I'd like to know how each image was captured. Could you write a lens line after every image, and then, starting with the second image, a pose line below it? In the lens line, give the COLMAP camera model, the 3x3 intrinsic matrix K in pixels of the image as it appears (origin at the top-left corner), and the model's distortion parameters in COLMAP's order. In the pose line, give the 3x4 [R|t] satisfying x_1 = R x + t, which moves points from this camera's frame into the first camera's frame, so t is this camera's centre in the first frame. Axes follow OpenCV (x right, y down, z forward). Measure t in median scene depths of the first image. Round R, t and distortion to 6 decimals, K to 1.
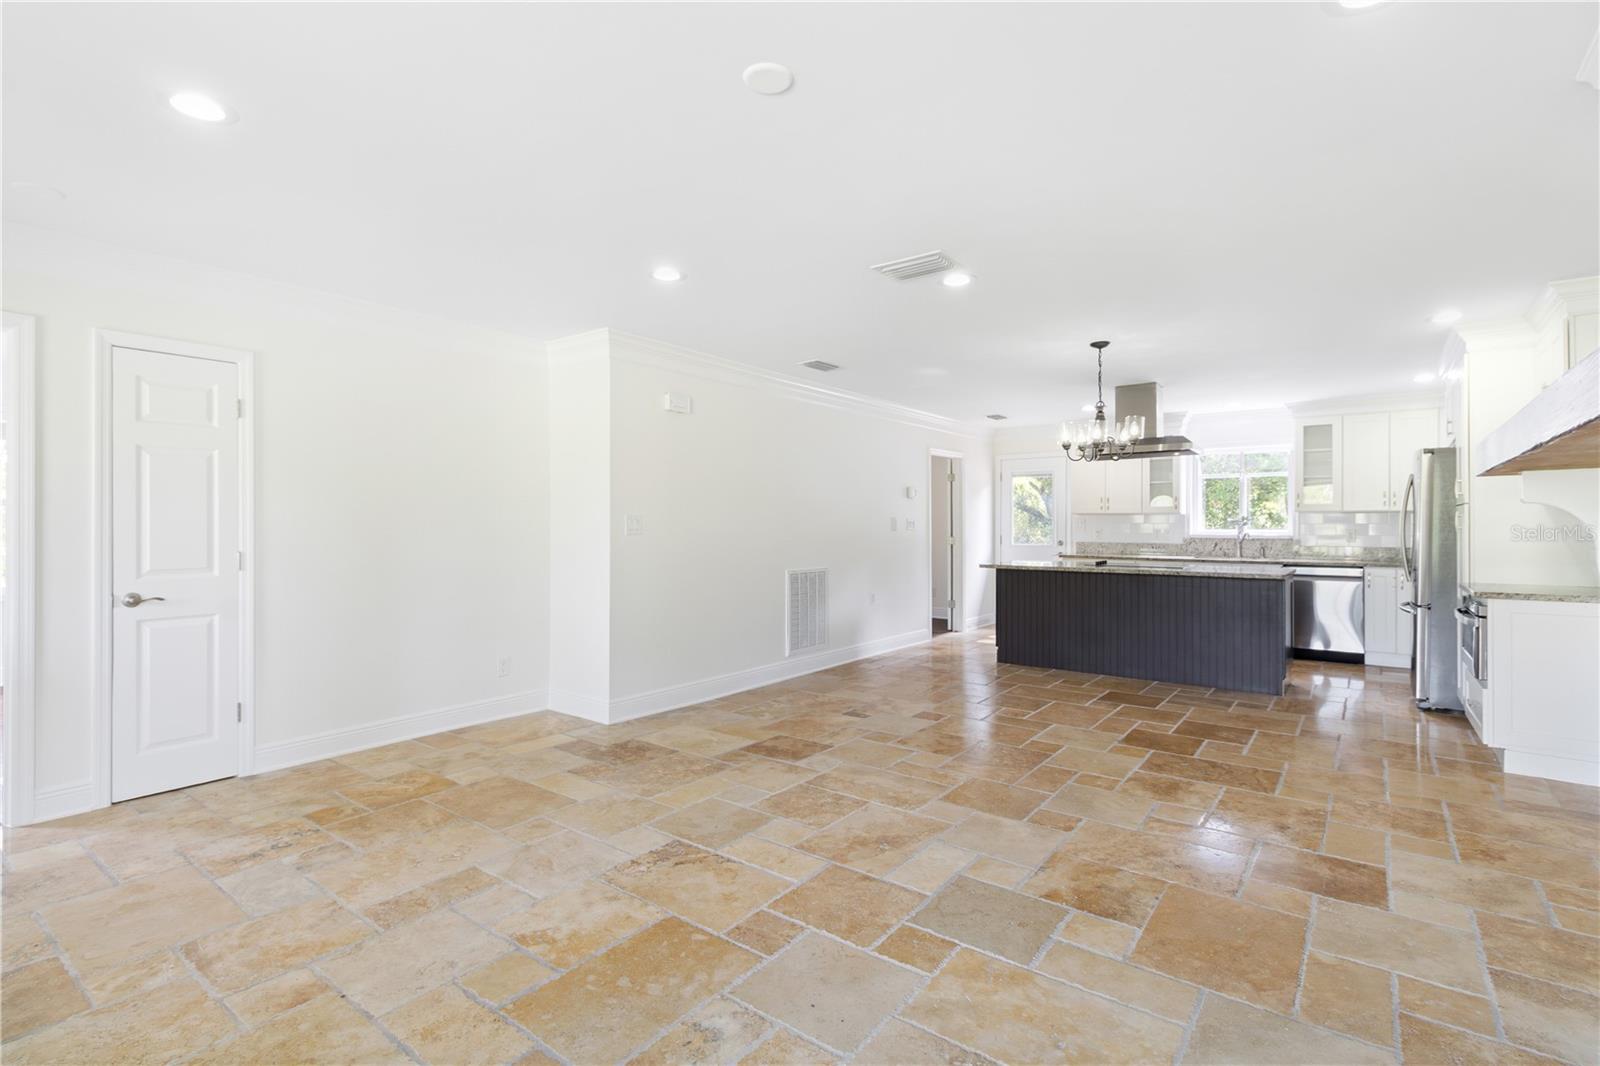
lens RADIAL K [[747.4, 0, 789.2], [0, 747.4, 520.0], [0, 0, 1]] dist [0.008062, -0.001066]
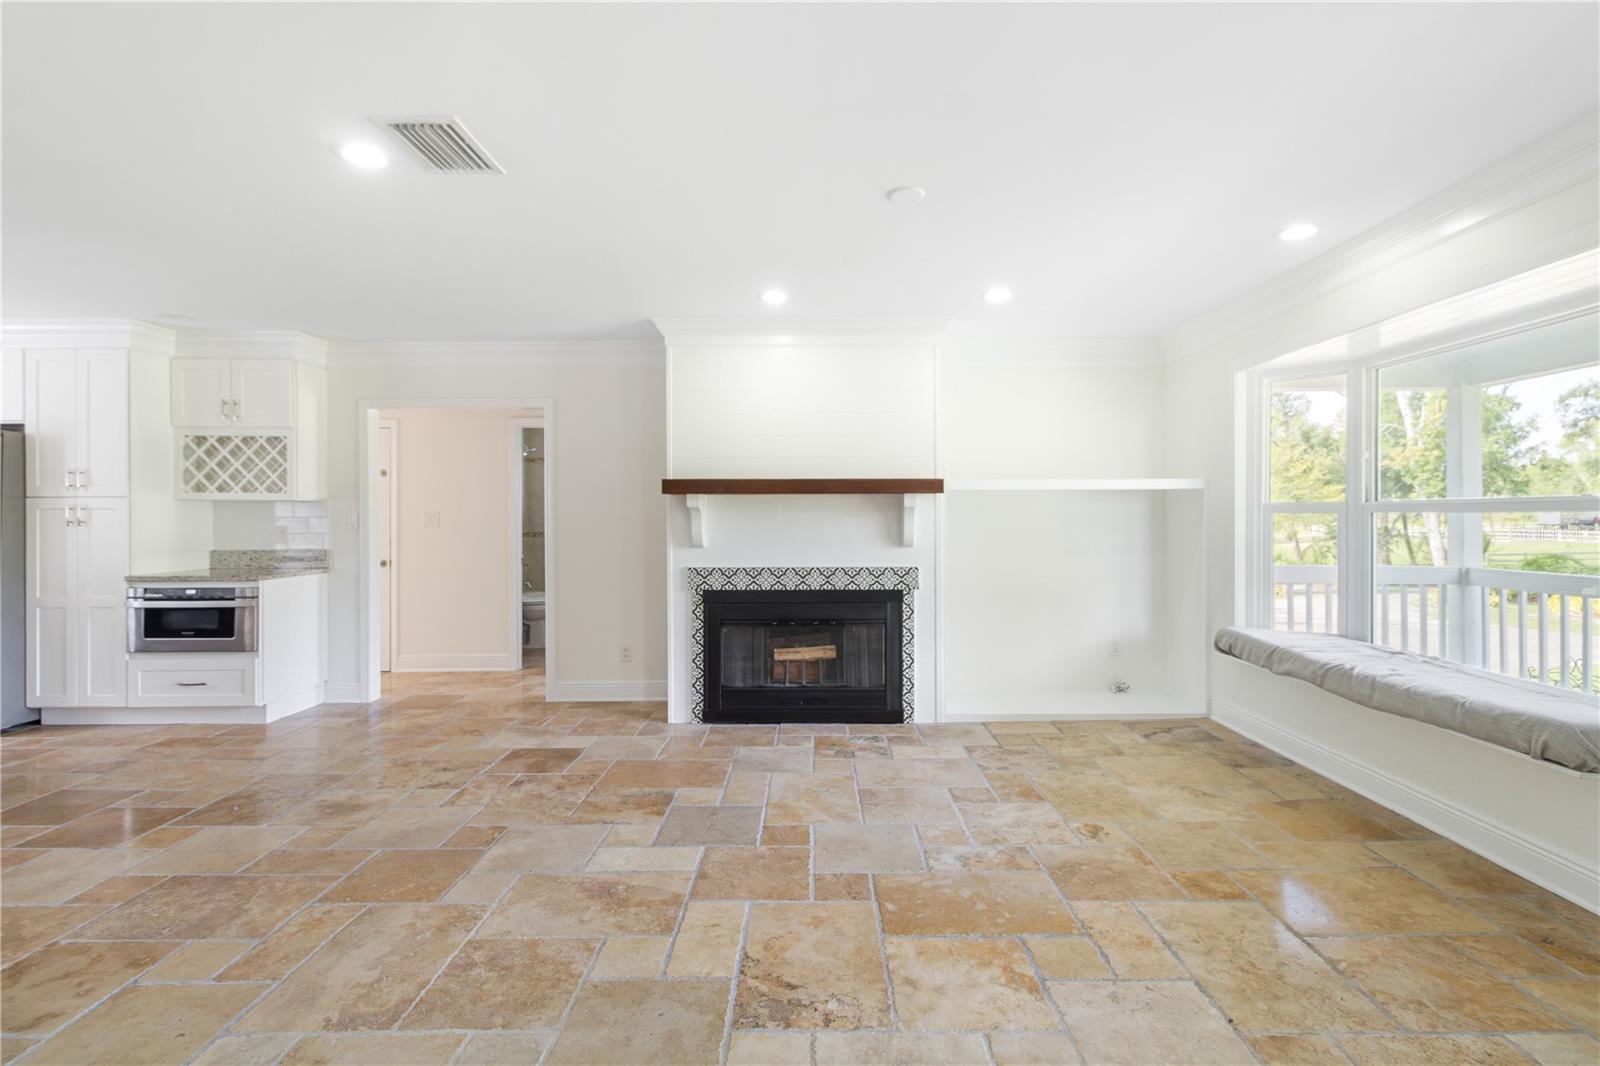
lens RADIAL K [[747.4, 0, 816.4], [0, 747.4, 519.5], [0, 0, 1]] dist [0.008062, -0.001066]
pose [[-0.615374, -0.000456, 0.788235, -0.573647], [-0.002560, 0.999996, -0.001419, 0.009128], [-0.788231, -0.002891, -0.615372, 1.121835]]
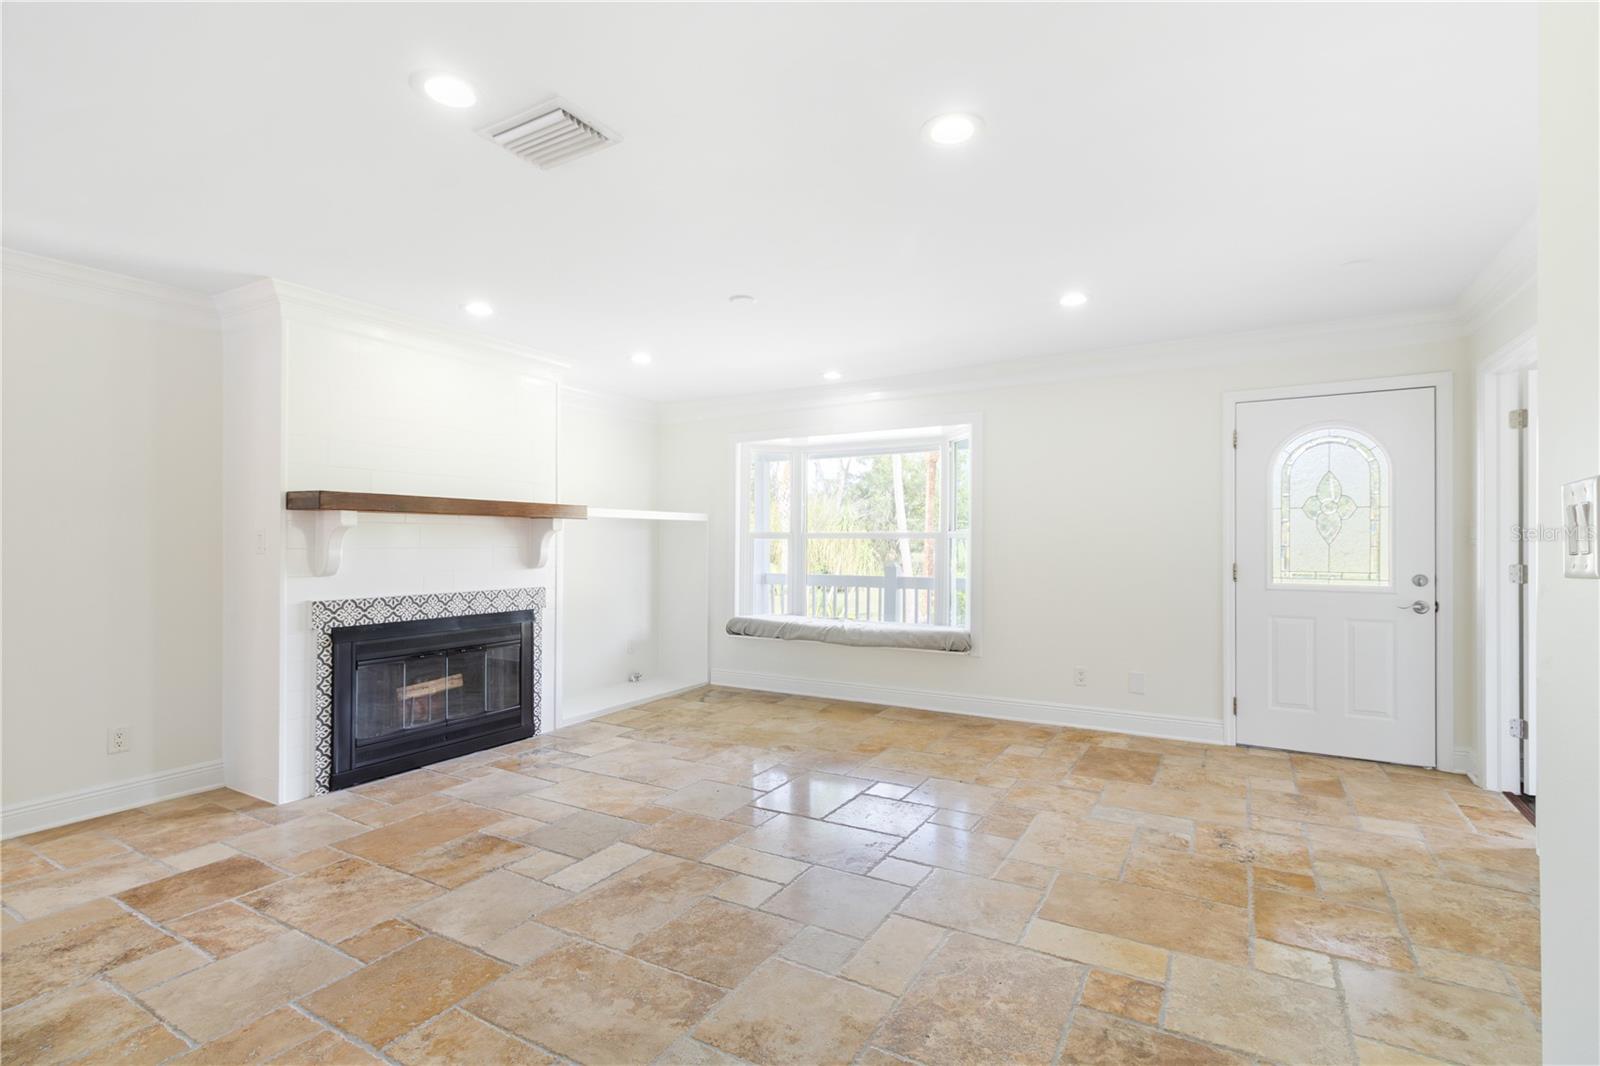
lens RADIAL K [[747.4, 0, 816.8], [0, 747.4, 542.1], [0, 0, 1]] dist [0.008062, -0.001066]
pose [[-0.988674, -0.001425, -0.150074, 0.038711], [-0.000487, 0.999980, -0.006290, 0.014418], [0.150080, -0.006146, -0.988655, 1.624903]]
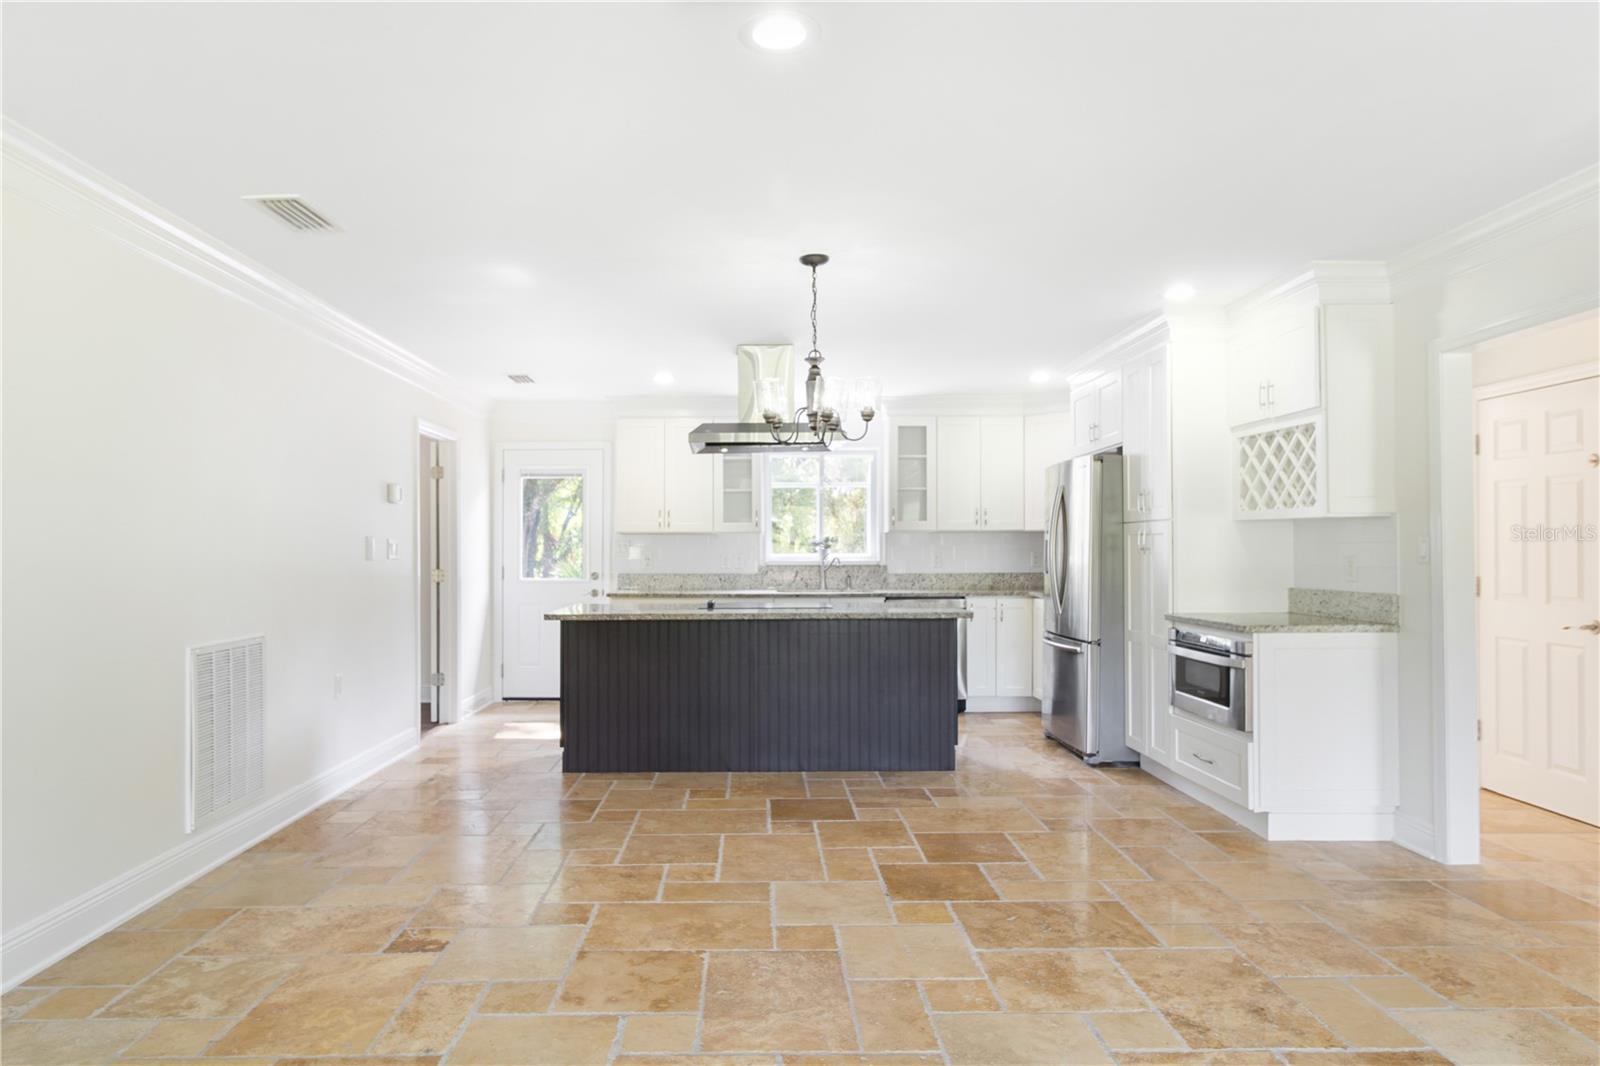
lens RADIAL K [[972.6, 0, 758.5], [0, 972.6, 542.0], [0, 0, 1]] dist [0.007568, -0.002709]
pose [[0.786760, 0.001305, 0.617257, -0.172957], [0.001037, 0.999994, -0.003435, 0.008283], [-0.617258, 0.003343, 0.786754, 0.533550]]
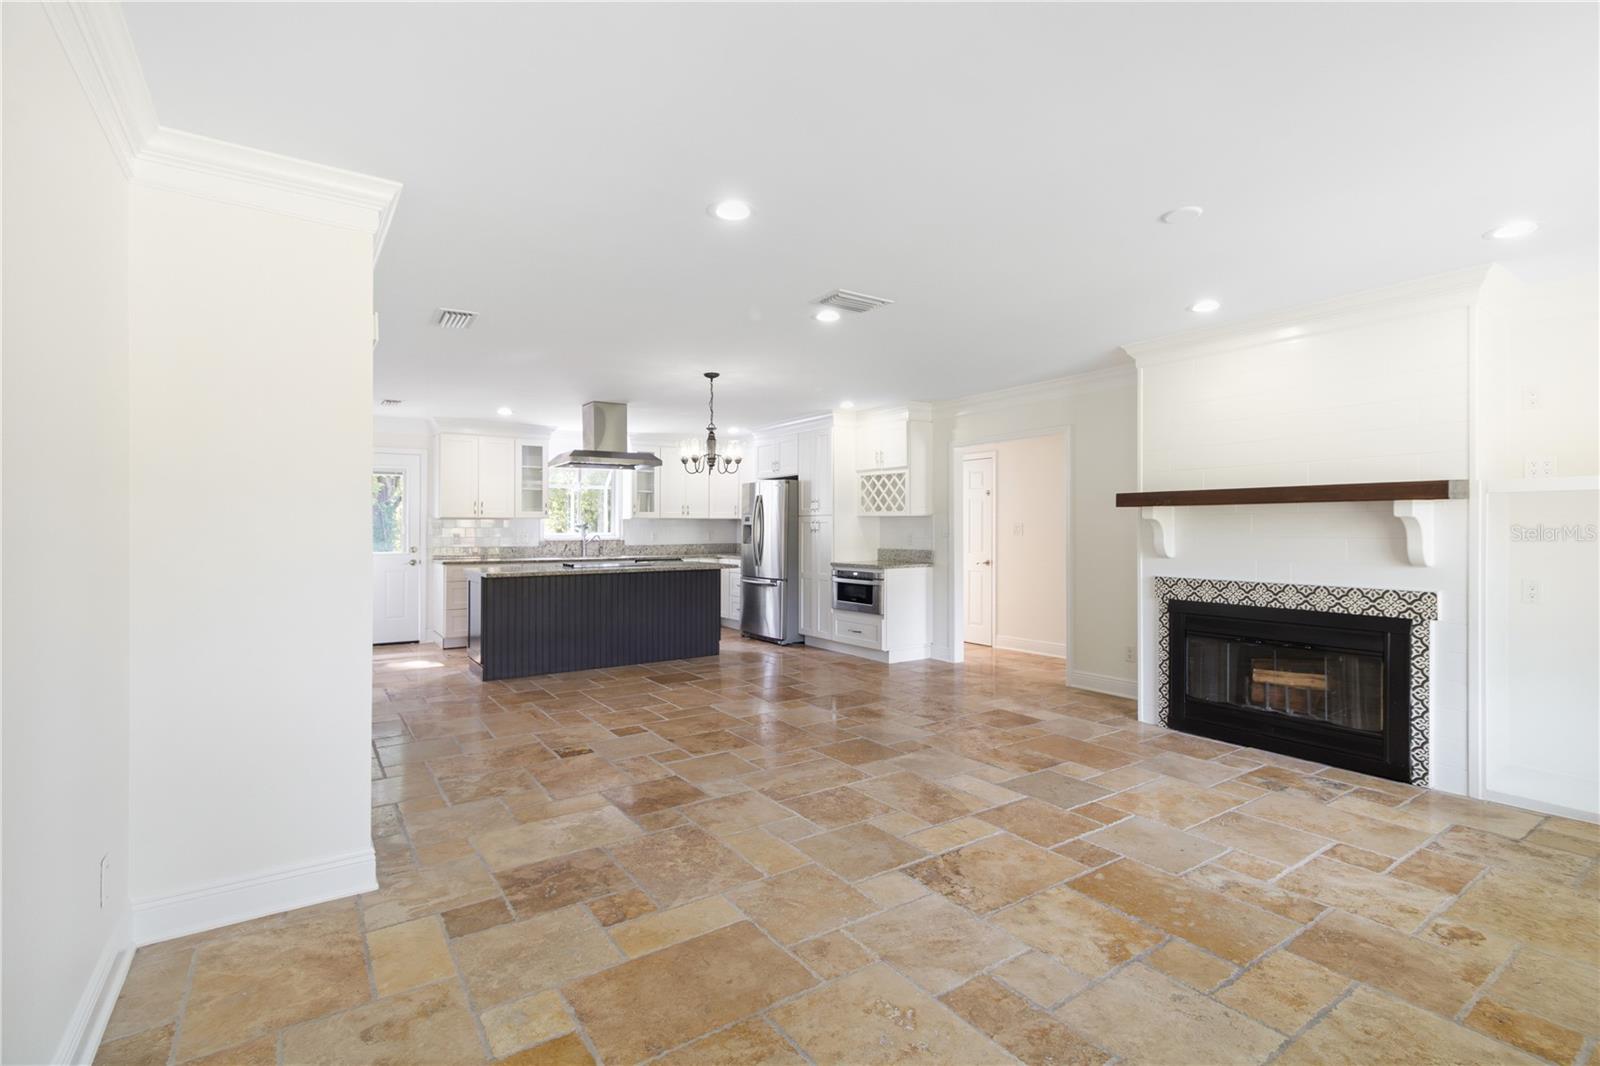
lens RADIAL K [[747.4, 0, 791.7], [0, 747.4, 536.0], [0, 0, 1]] dist [0.008062, -0.001066]
pose [[0.310150, -0.012548, 0.950605, -0.904038], [-0.003068, 0.999894, 0.014200, 0.000620], [-0.950683, -0.007321, 0.310079, 0.712476]]
